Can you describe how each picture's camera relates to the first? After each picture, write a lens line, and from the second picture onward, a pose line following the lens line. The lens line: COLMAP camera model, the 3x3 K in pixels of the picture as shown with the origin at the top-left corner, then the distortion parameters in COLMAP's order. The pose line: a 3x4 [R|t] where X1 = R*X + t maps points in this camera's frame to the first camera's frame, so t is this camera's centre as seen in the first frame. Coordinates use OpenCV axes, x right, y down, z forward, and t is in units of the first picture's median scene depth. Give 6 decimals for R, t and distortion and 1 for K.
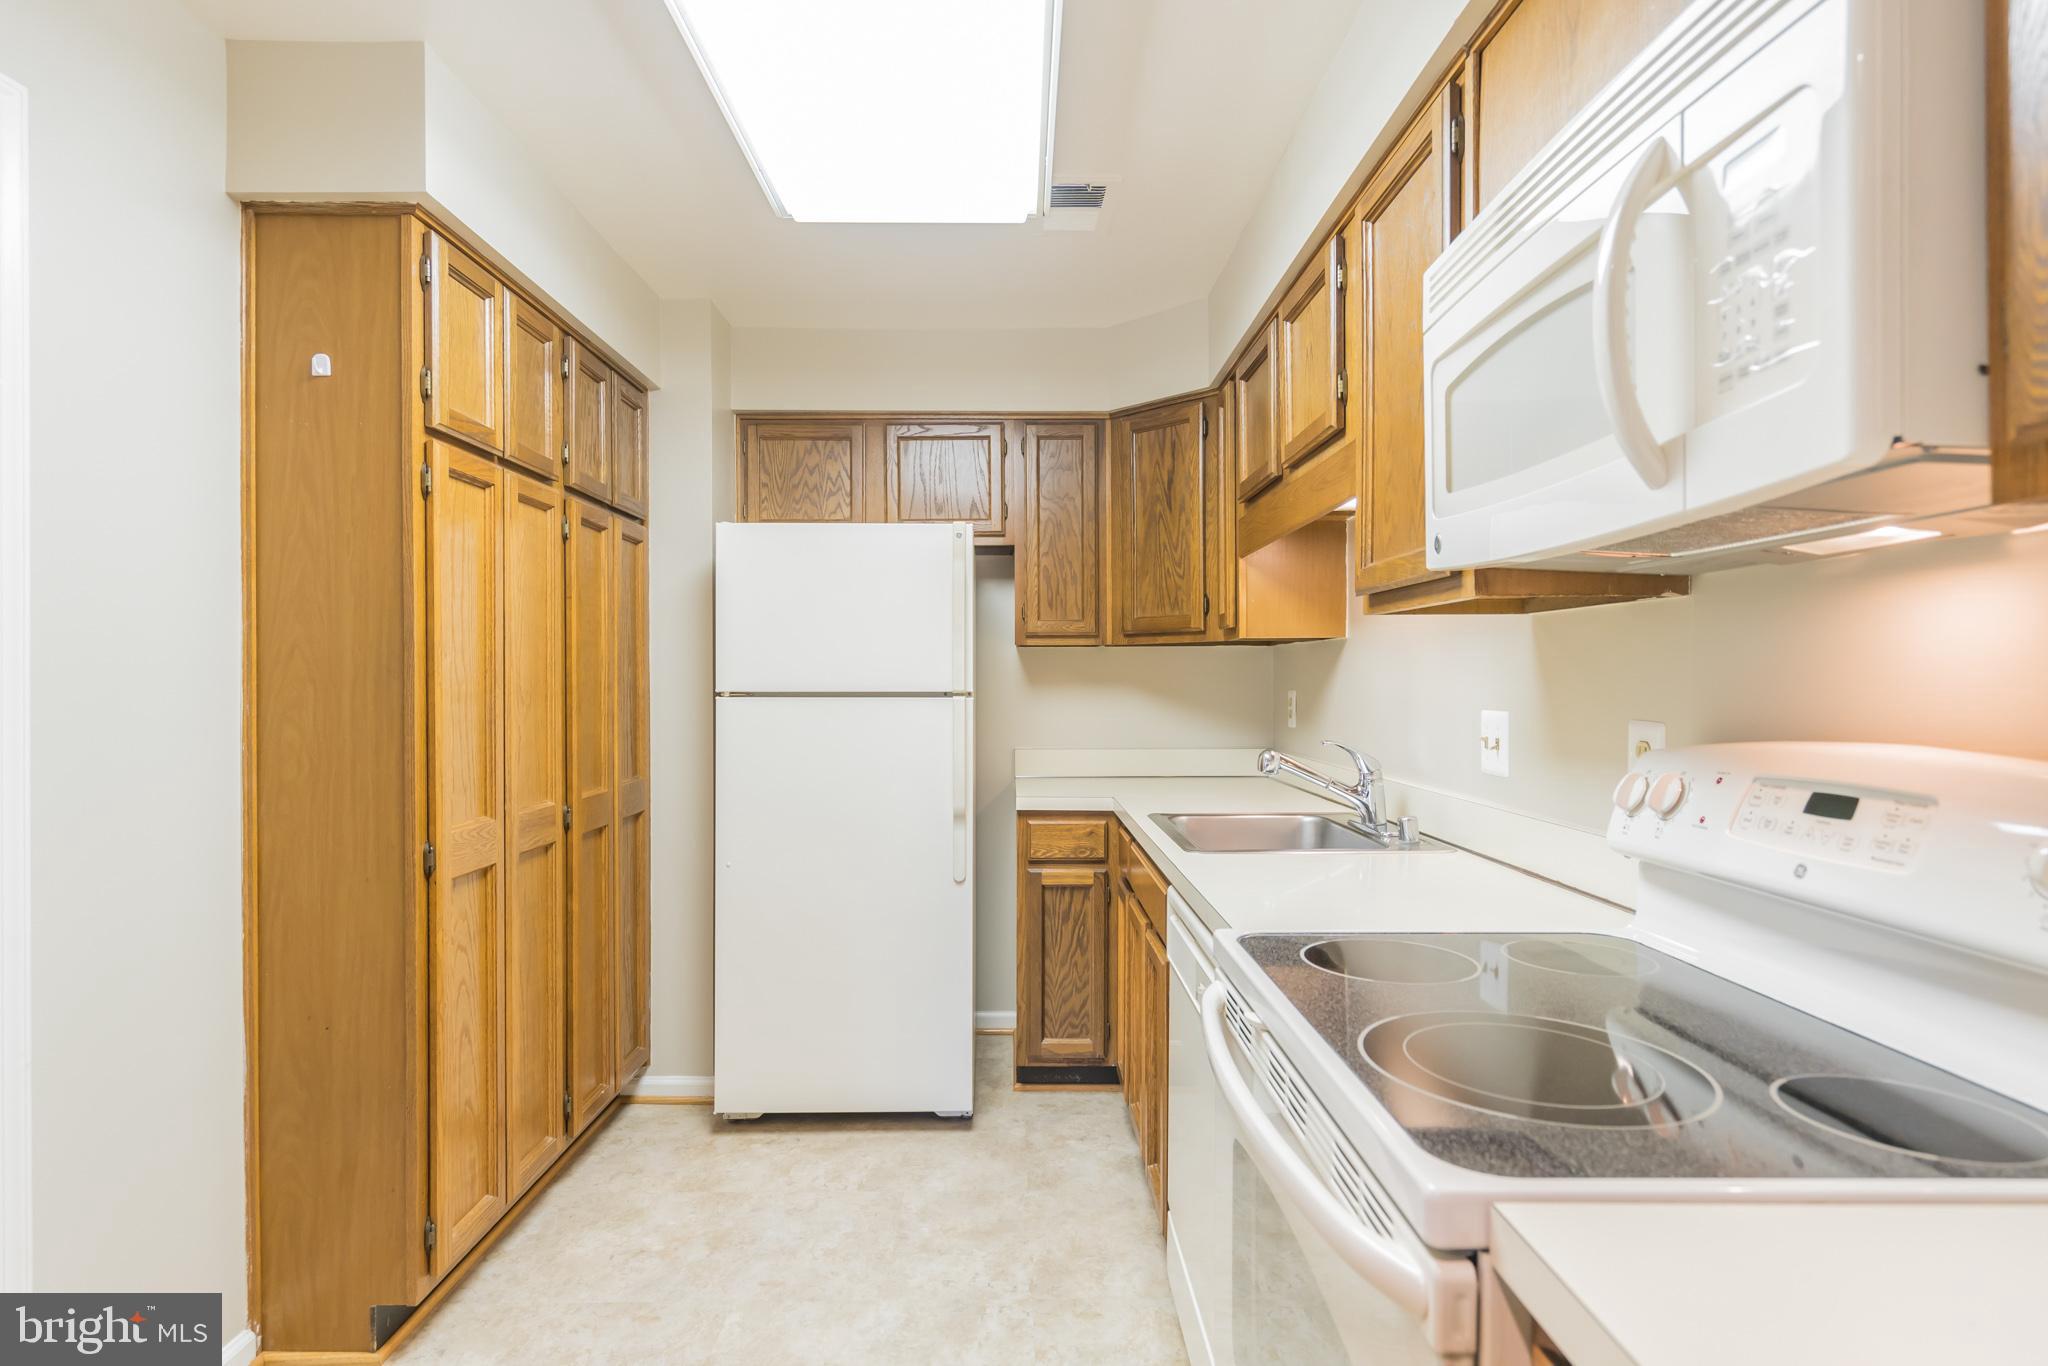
lens RADIAL K [[1062.5, 0, 1023.9], [0, 1062.5, 686.9], [0, 0, 1]] dist [-0.000721, -0.000128]
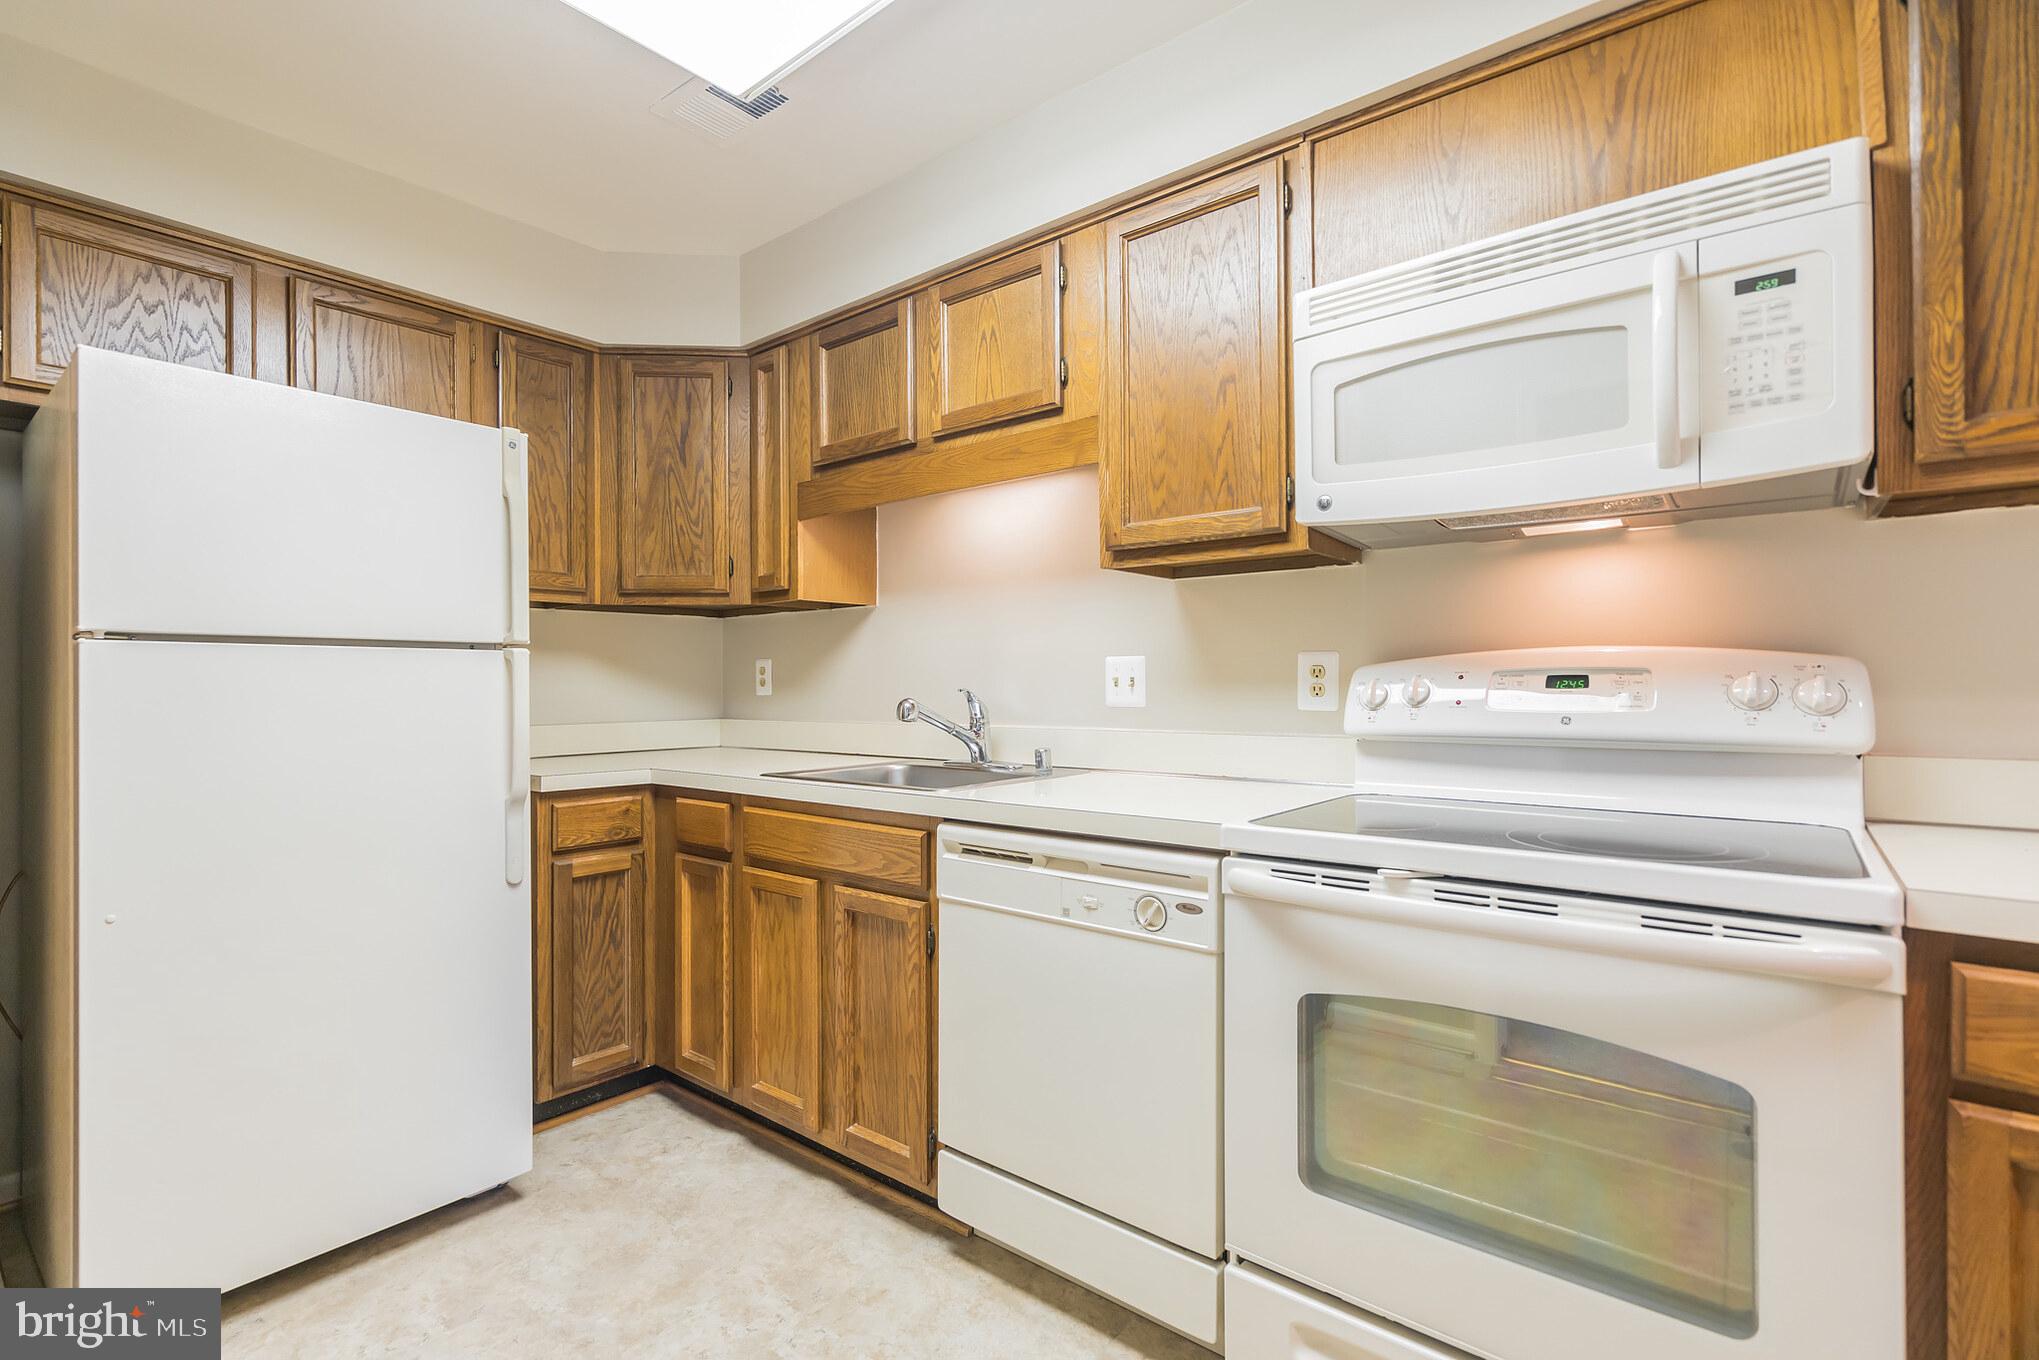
lens RADIAL K [[929.0, 0, 1019.5], [0, 929.0, 680.0], [0, 0, 1]] dist [-0.002610, 0.000099]
pose [[0.641916, 0.001879, 0.766773, -0.320068], [0.010197, 0.999888, -0.010987, 0.040167], [-0.766707, 0.014871, 0.641824, 0.247769]]
